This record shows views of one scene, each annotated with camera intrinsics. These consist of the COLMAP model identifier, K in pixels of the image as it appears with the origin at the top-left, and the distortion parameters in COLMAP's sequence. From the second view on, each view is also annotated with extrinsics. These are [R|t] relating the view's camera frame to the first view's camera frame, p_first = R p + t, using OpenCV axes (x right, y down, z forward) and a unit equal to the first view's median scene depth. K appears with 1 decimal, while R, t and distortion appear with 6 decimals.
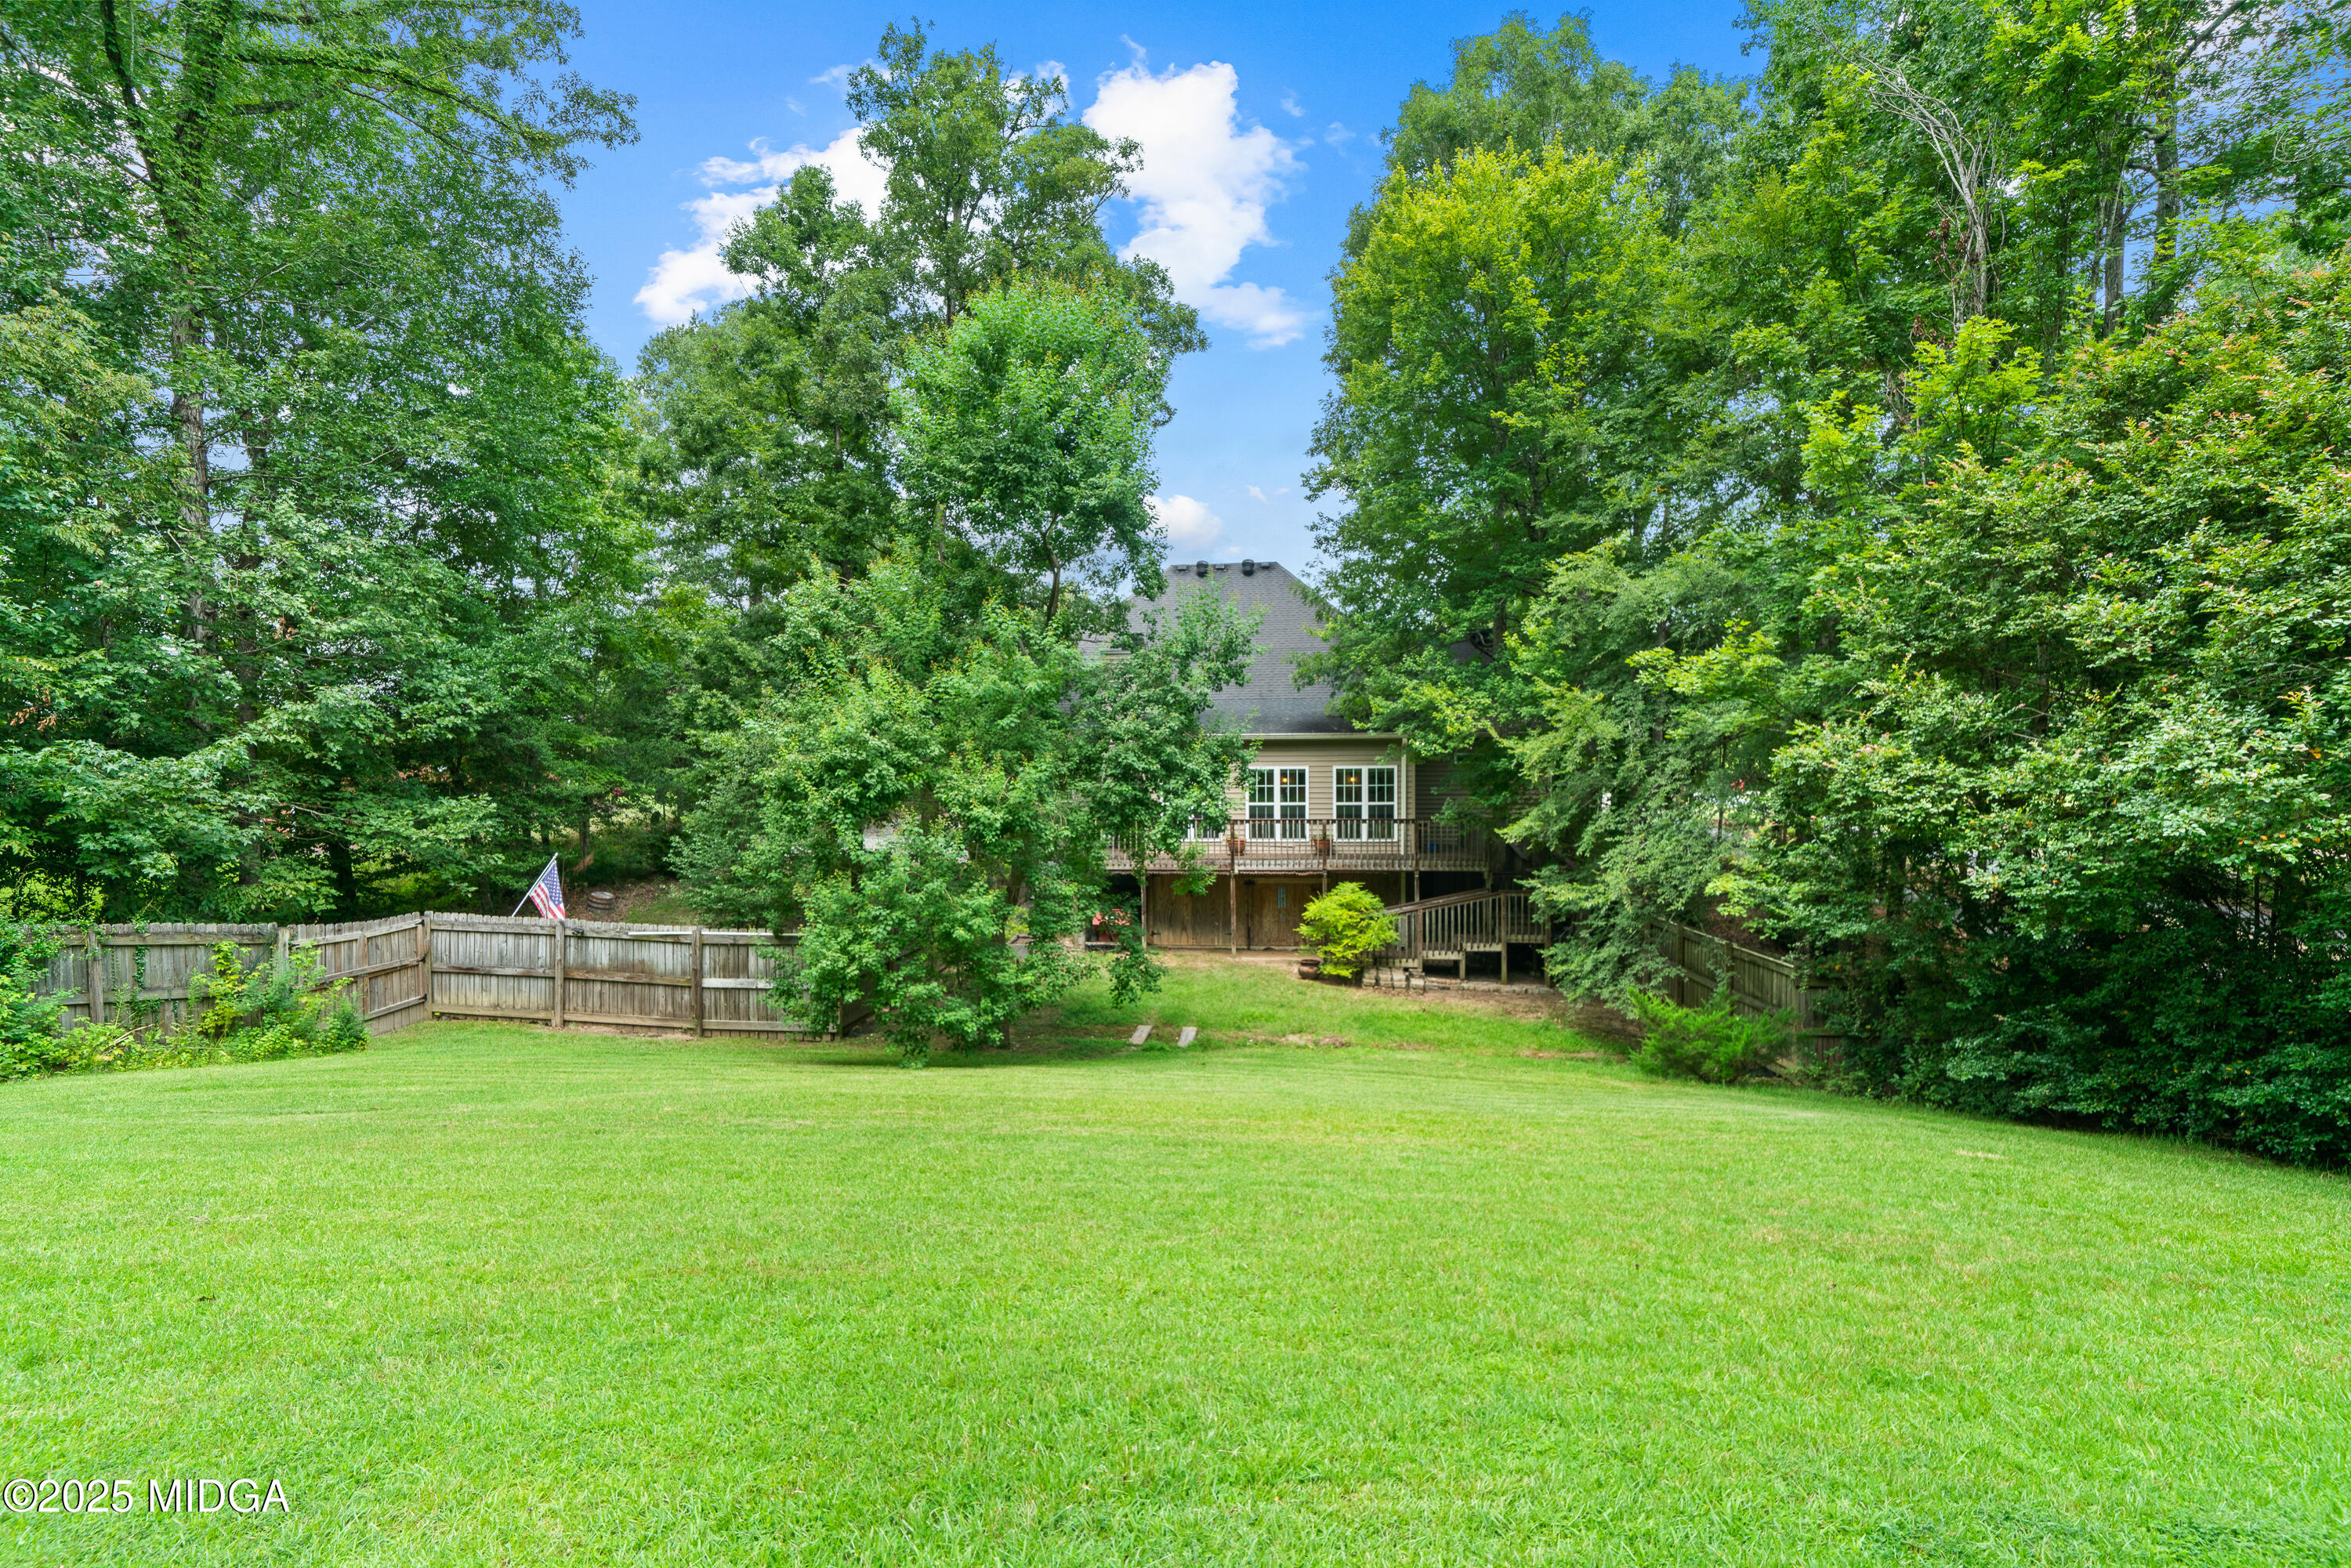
lens RADIAL K [[1068.4, 0, 1169.4], [0, 1068.4, 798.8], [0, 0, 1]] dist [0.000118, 0.000080]
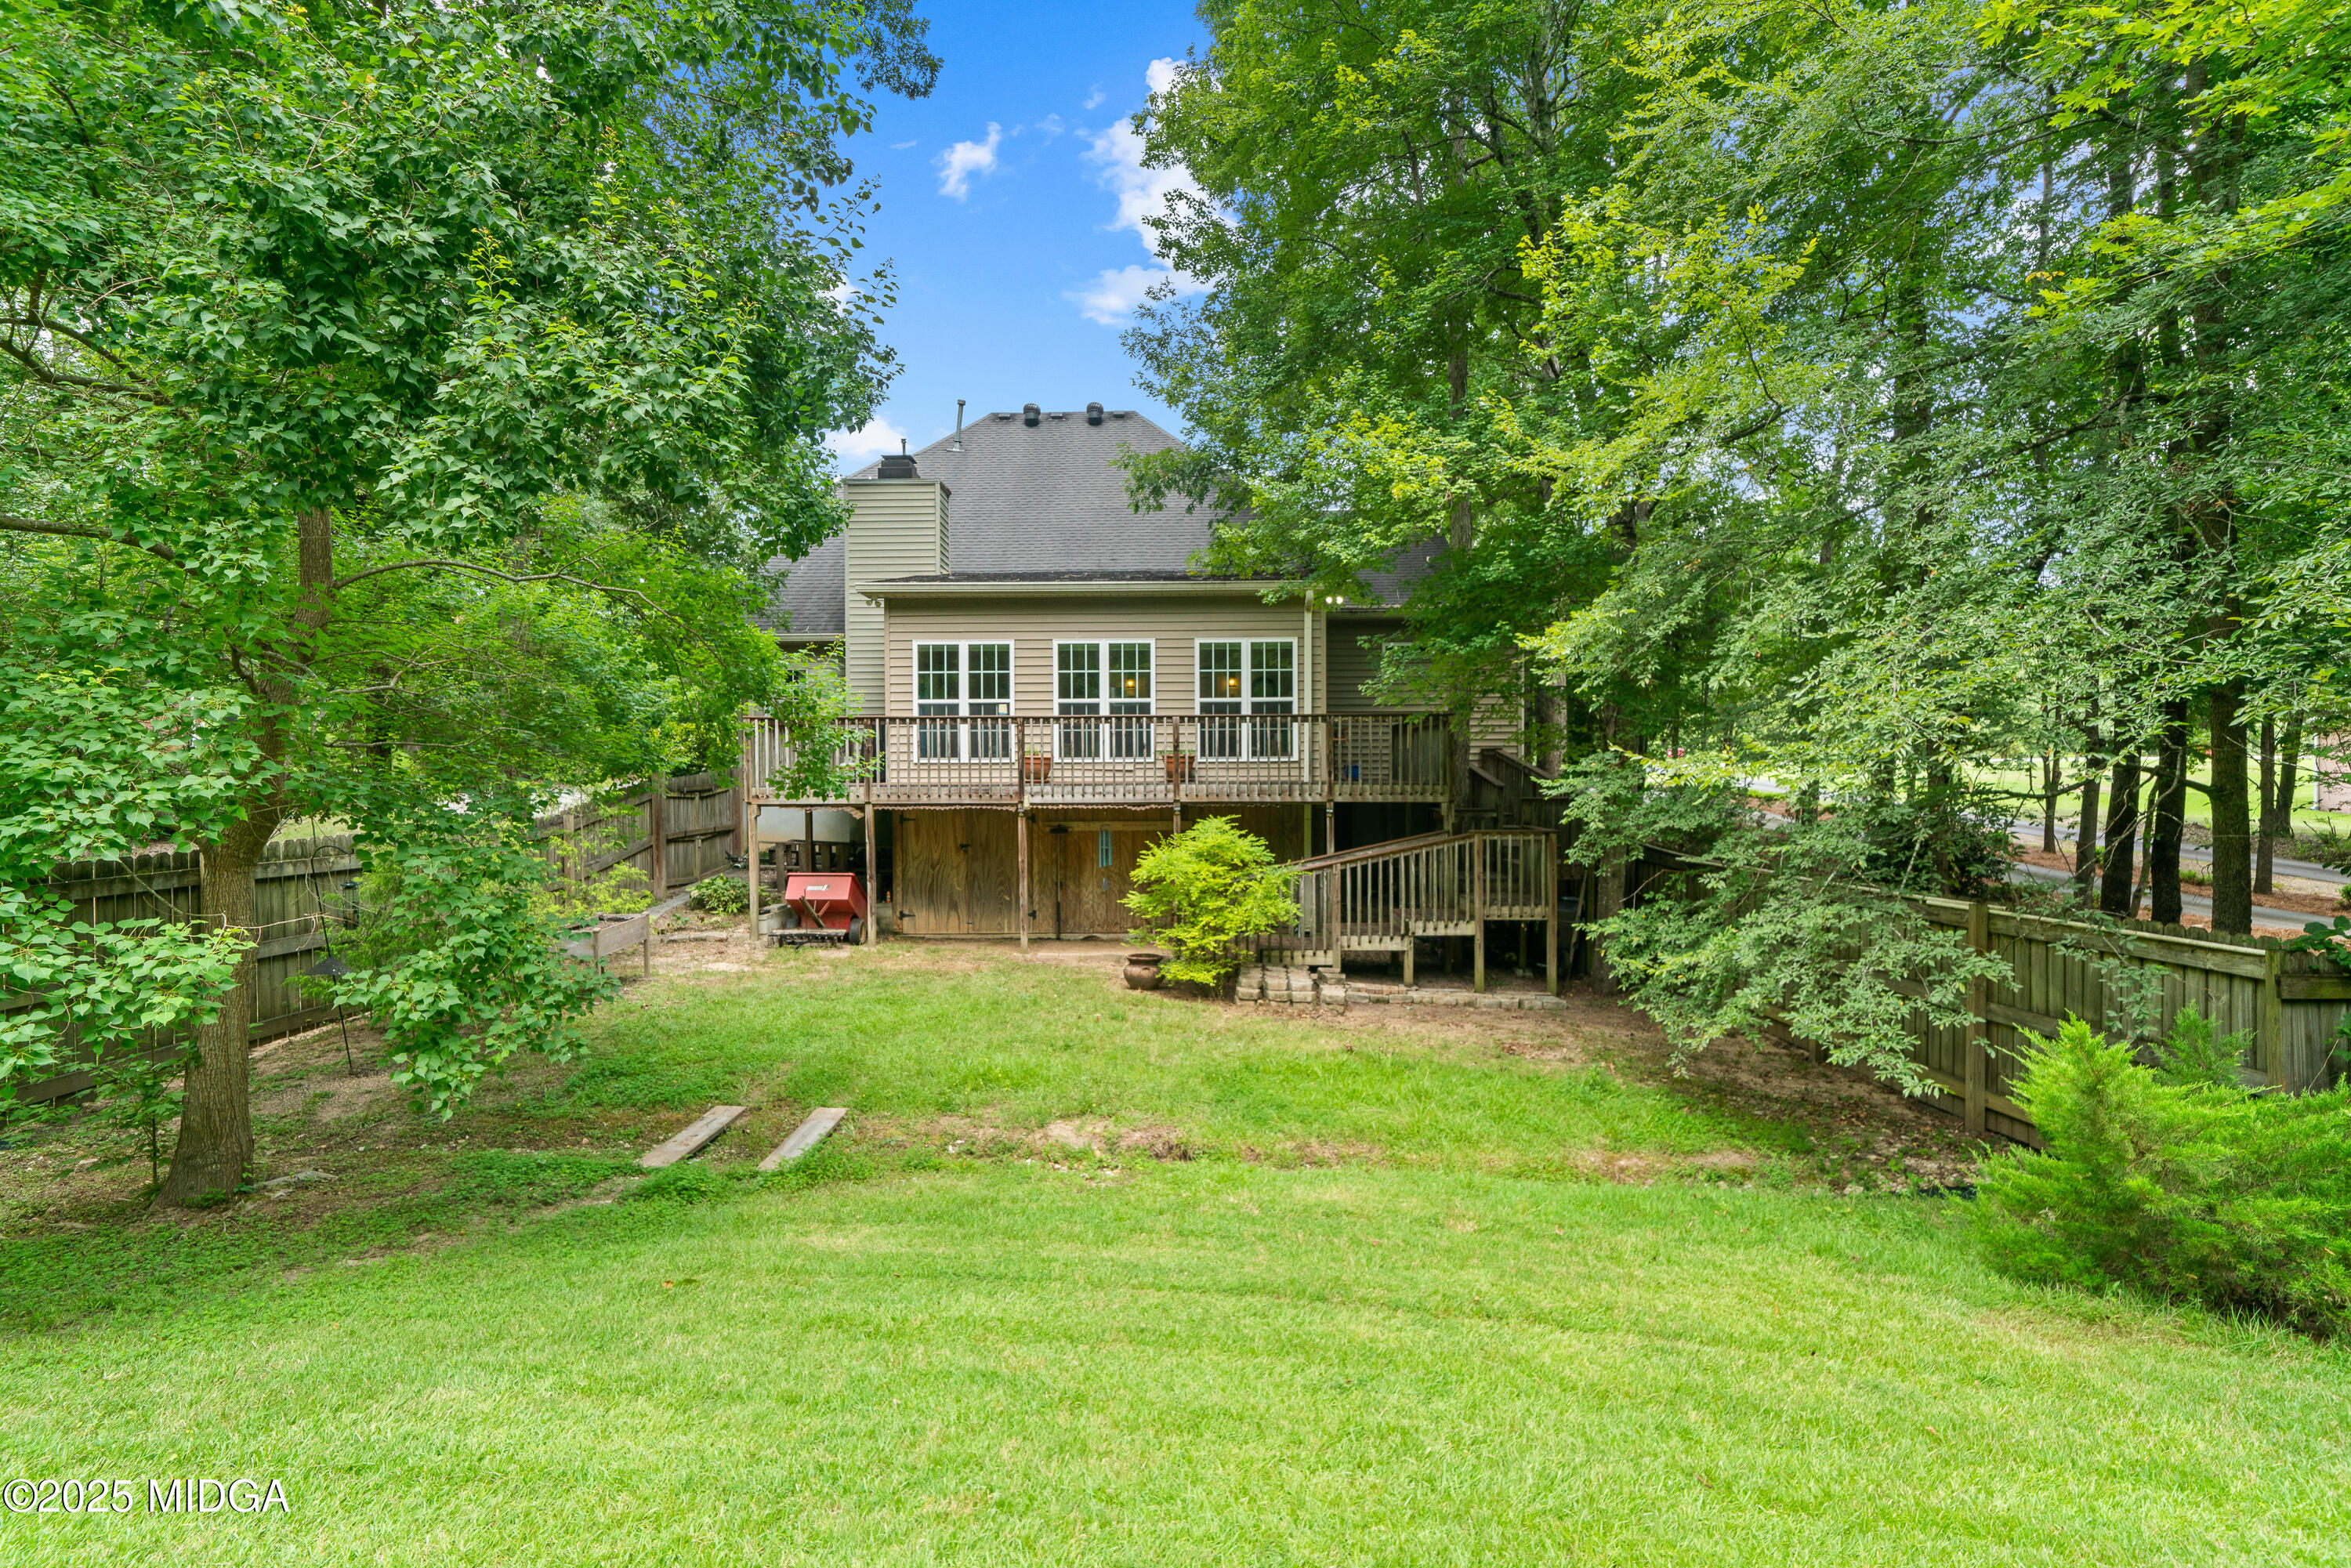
lens RADIAL K [[1068.4, 0, 1172.3], [0, 1068.4, 773.8], [0, 0, 1]] dist [0.000118, 0.000080]
pose [[0.995948, 0.000772, 0.089933, 0.094627], [0.001379, 0.999714, -0.023861, 0.068875], [-0.089926, 0.023889, 0.995662, 0.434281]]
